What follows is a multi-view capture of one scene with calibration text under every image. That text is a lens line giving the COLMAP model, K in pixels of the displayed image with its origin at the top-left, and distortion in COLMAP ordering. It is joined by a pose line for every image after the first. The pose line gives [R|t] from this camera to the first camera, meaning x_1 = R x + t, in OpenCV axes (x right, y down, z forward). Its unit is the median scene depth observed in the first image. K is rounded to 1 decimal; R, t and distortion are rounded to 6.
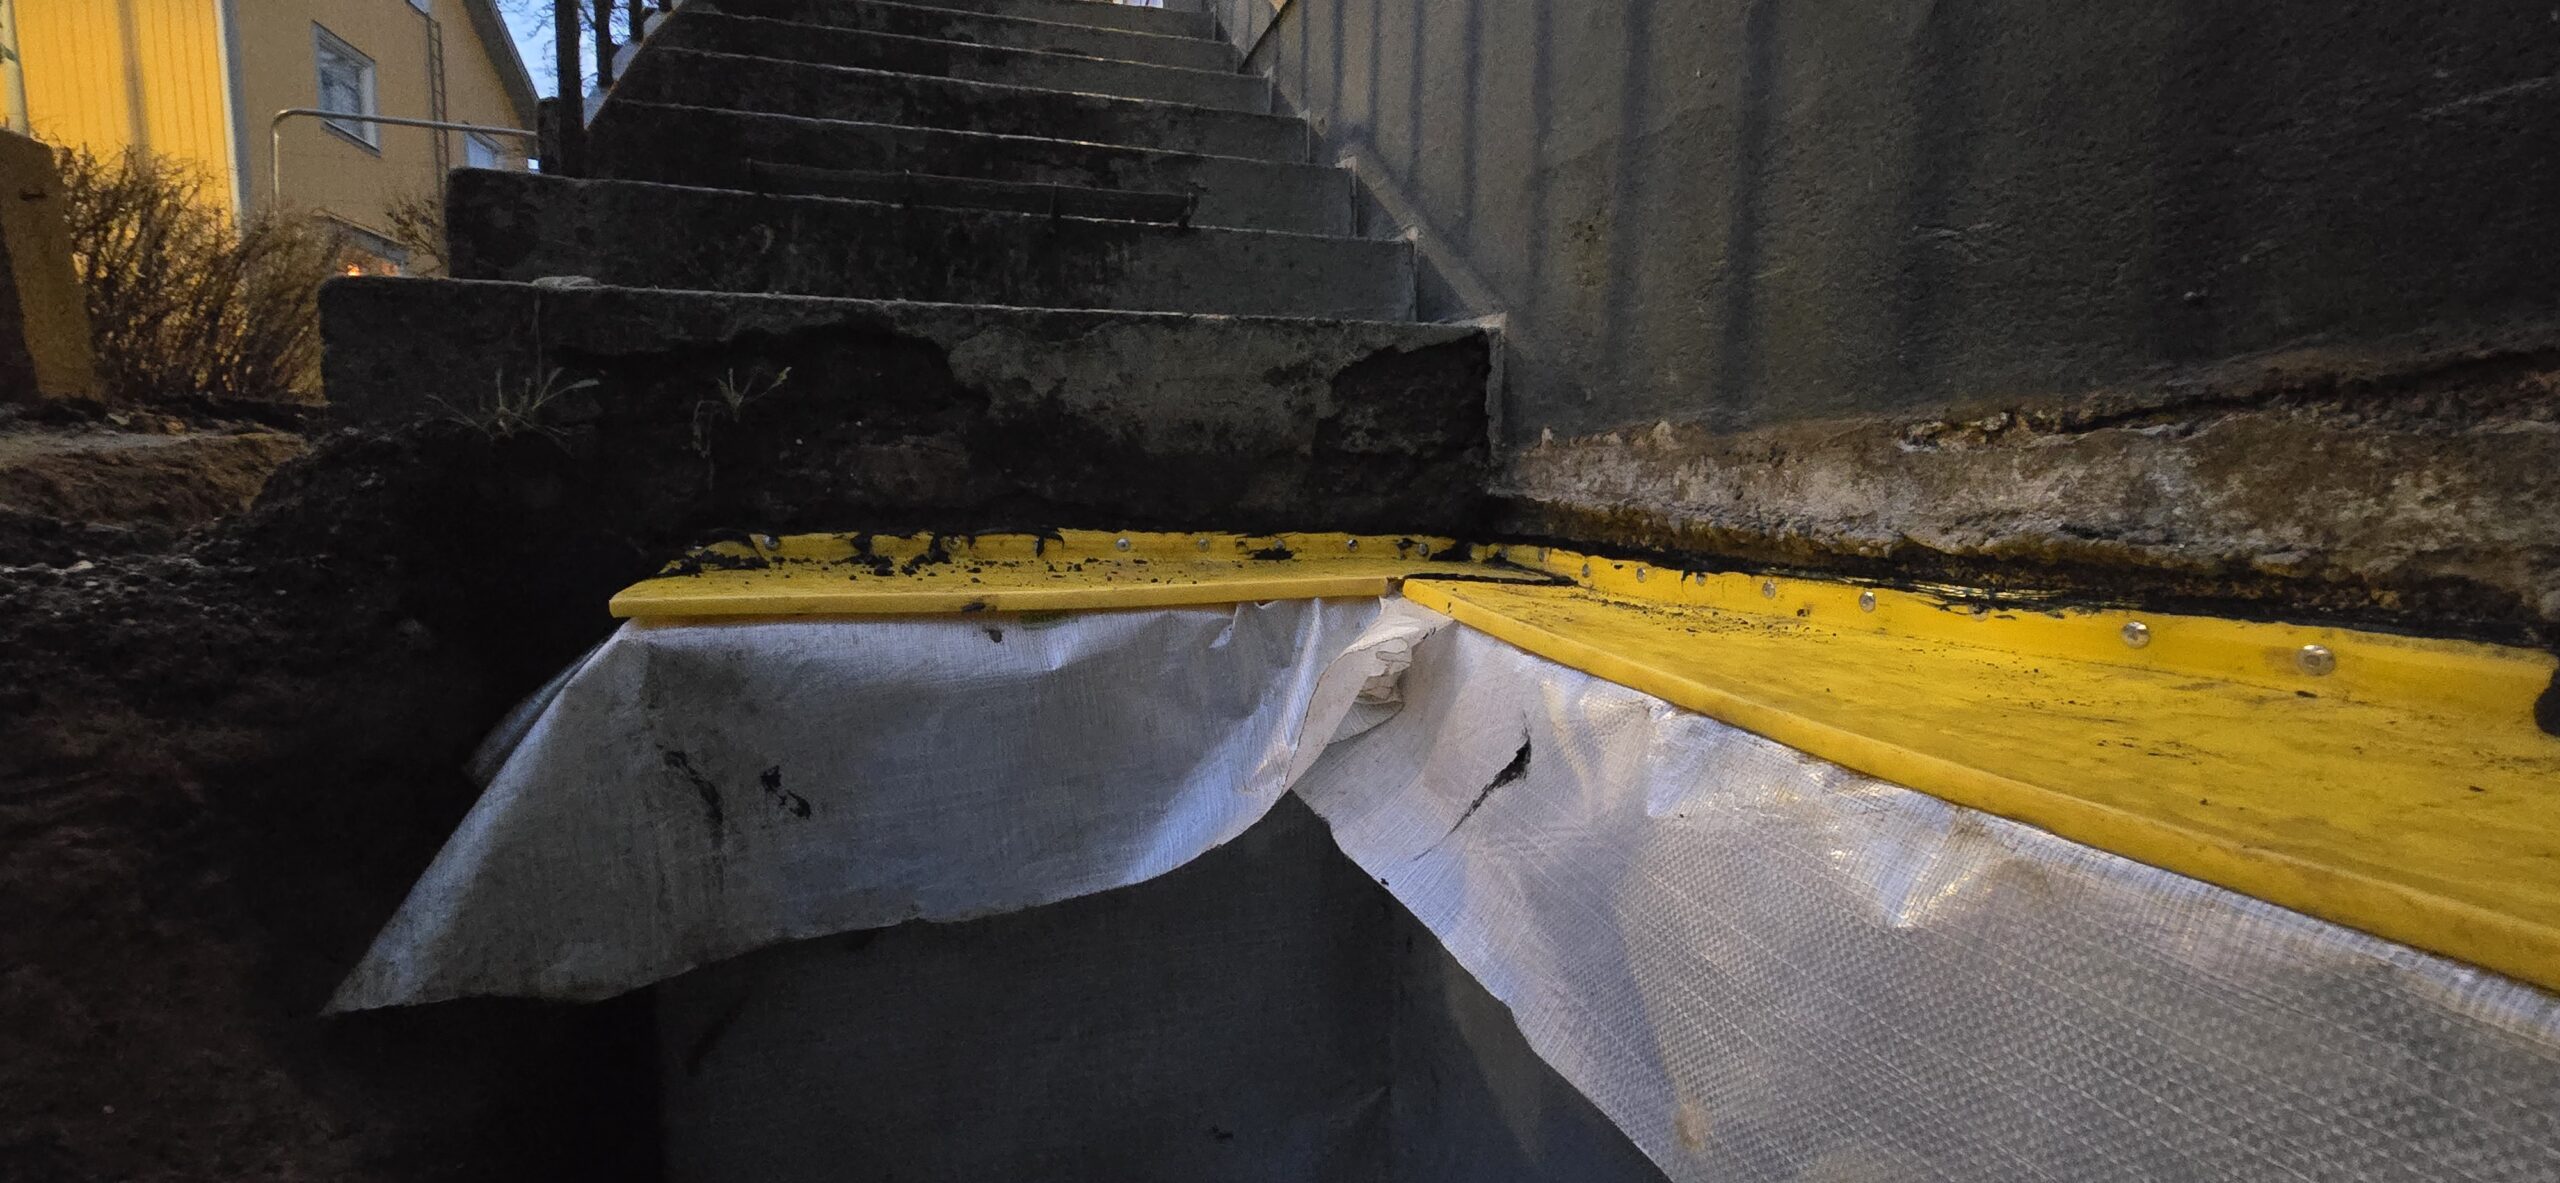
lens RADIAL K [[1038.5, 0, 1280.0], [0, 1038.5, 591.5], [0, 0, 1]] dist [-0.011781, 0.003848]
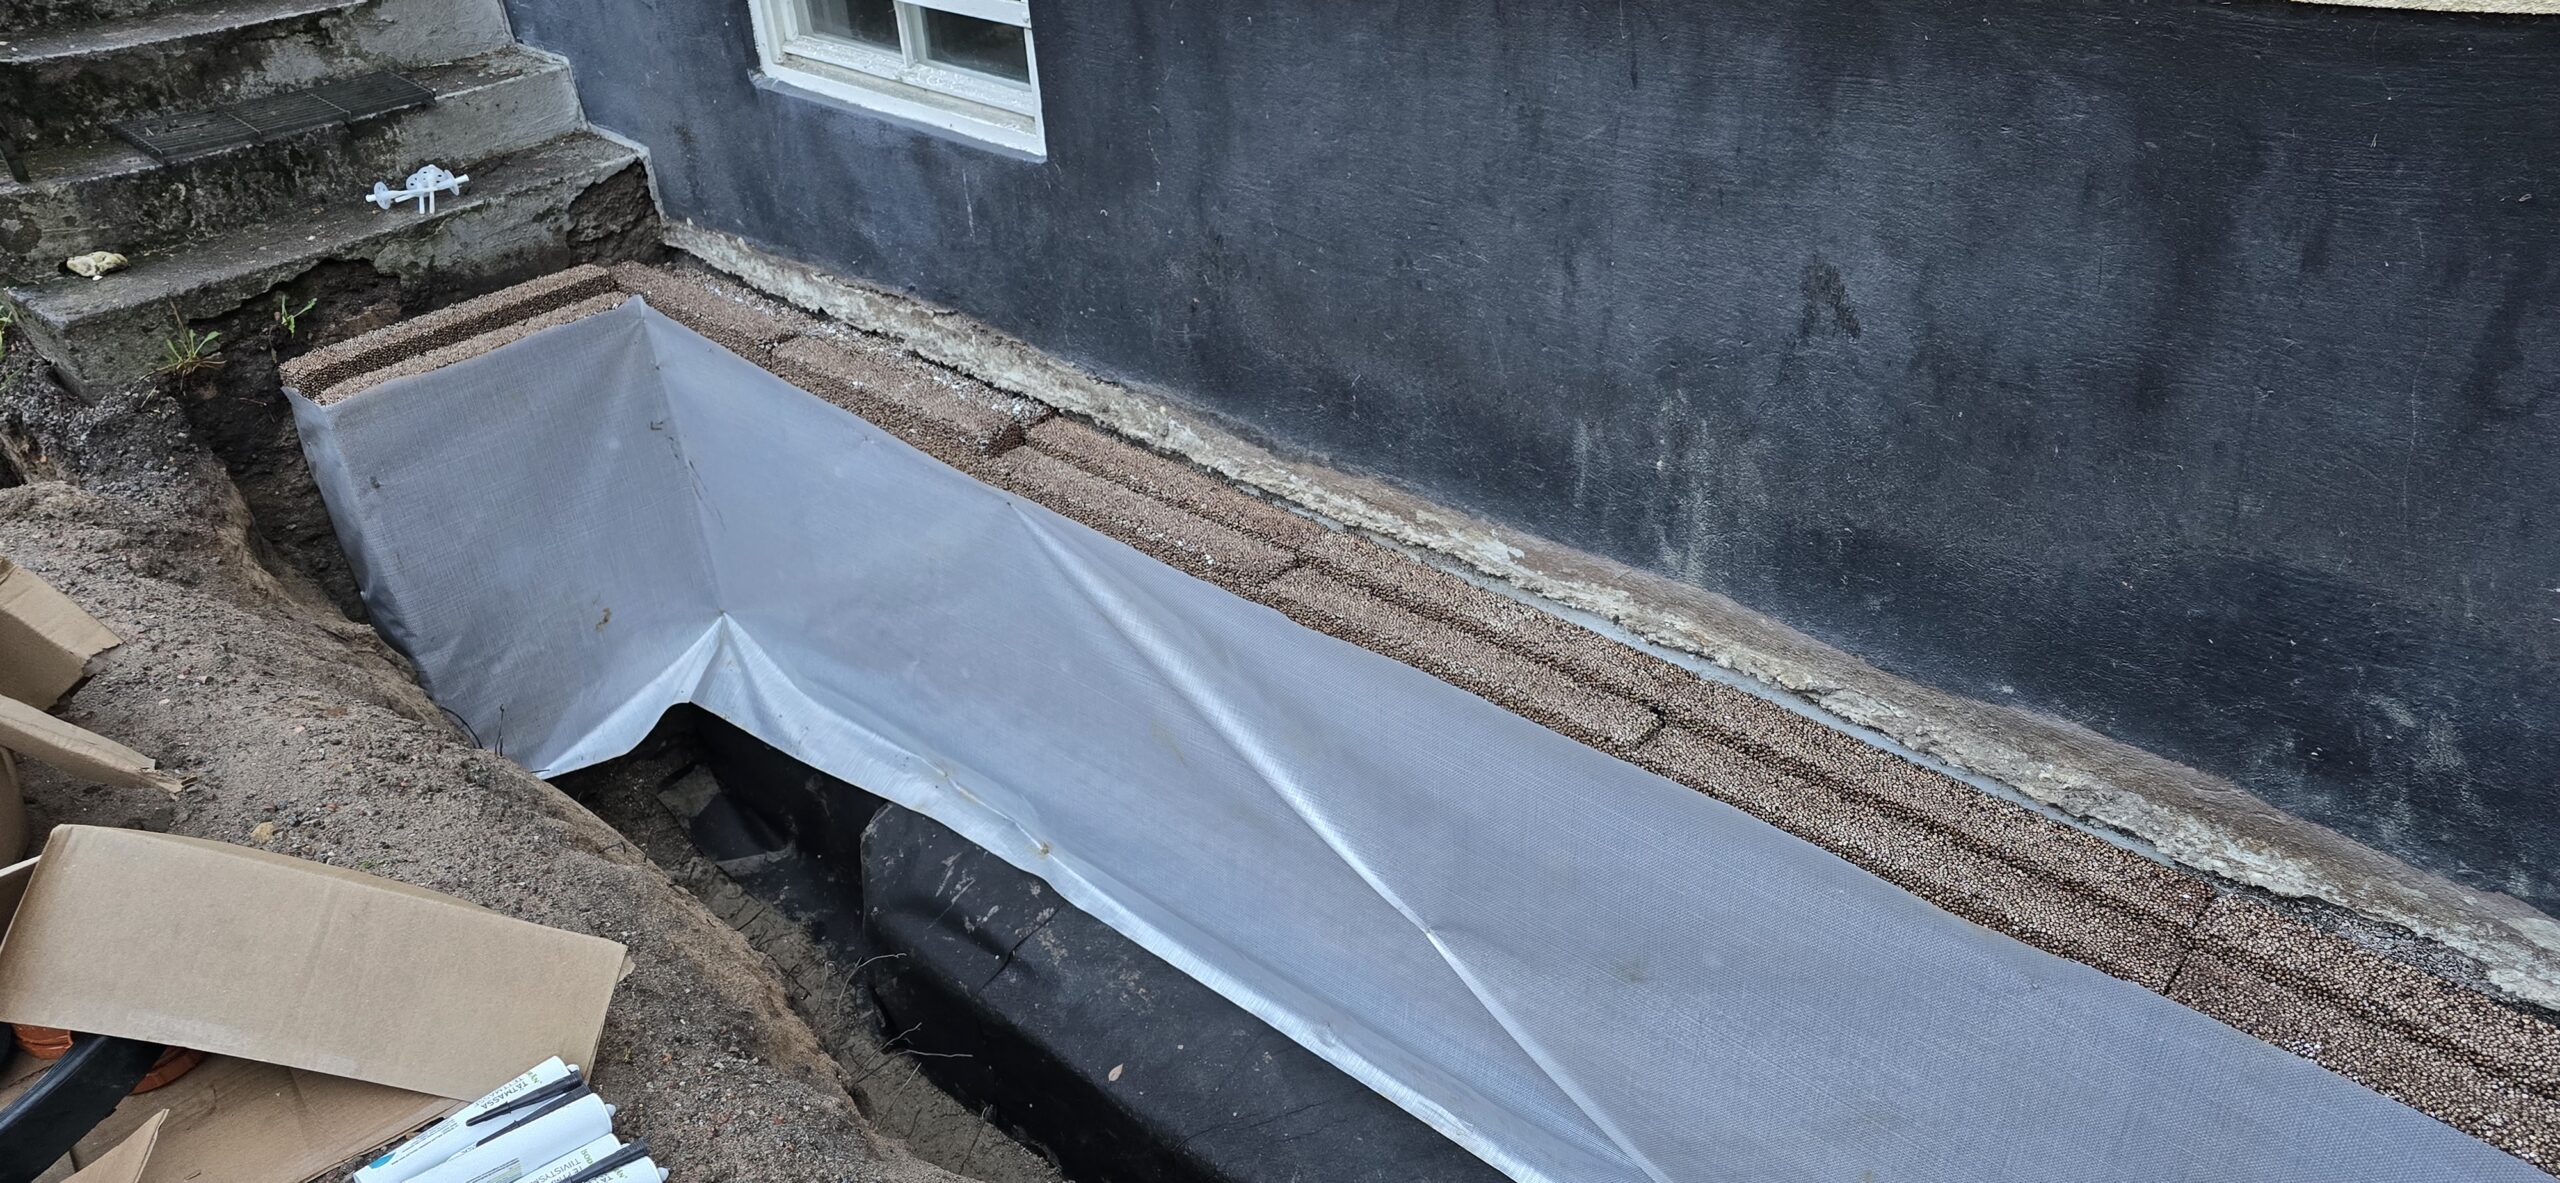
lens RADIAL K [[1591.9, 0, 1280.0], [0, 1591.9, 591.5], [0, 0, 1]] dist [0.020329, -0.001917]
pose [[0.840269, -0.321314, 0.436699, -0.368598], [0.101319, 0.884336, 0.455724, -0.811329], [-0.532619, -0.338685, 0.775635, -2.272390]]
